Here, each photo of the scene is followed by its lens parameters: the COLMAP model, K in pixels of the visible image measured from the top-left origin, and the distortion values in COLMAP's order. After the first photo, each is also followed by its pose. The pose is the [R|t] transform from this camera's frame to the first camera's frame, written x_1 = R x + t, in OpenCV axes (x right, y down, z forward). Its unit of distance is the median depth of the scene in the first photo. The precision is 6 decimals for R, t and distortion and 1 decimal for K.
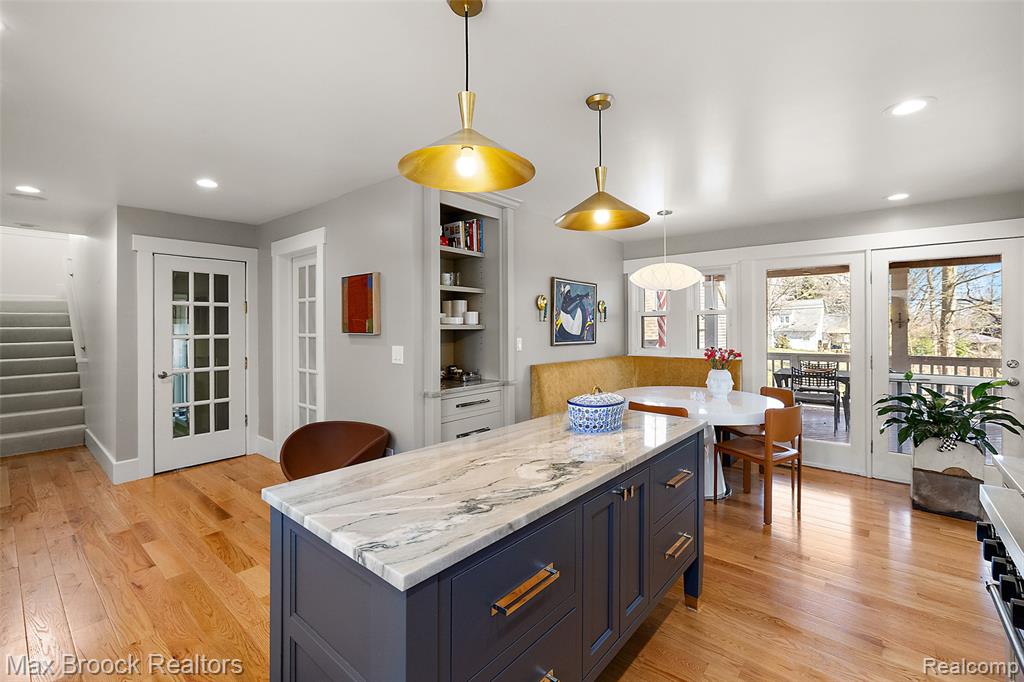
lens RADIAL K [[437.6, 0, 512.1], [0, 437.6, 329.9], [0, 0, 1]] dist [0.010232, 0.000046]
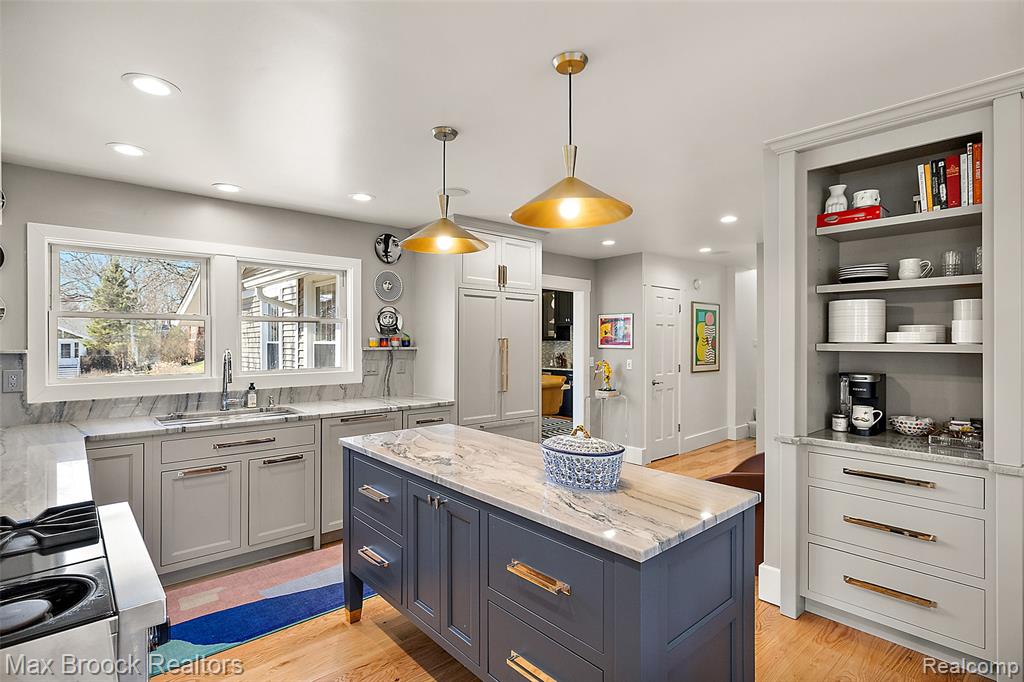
lens RADIAL K [[502.4, 0, 508.5], [0, 502.4, 340.9], [0, 0, 1]] dist [0.003835, 0.001013]
pose [[-0.138150, 0.005612, -0.990395, 0.495757], [-0.003457, 0.999975, 0.006148, -0.015106], [0.990405, 0.004273, -0.138127, 0.448585]]
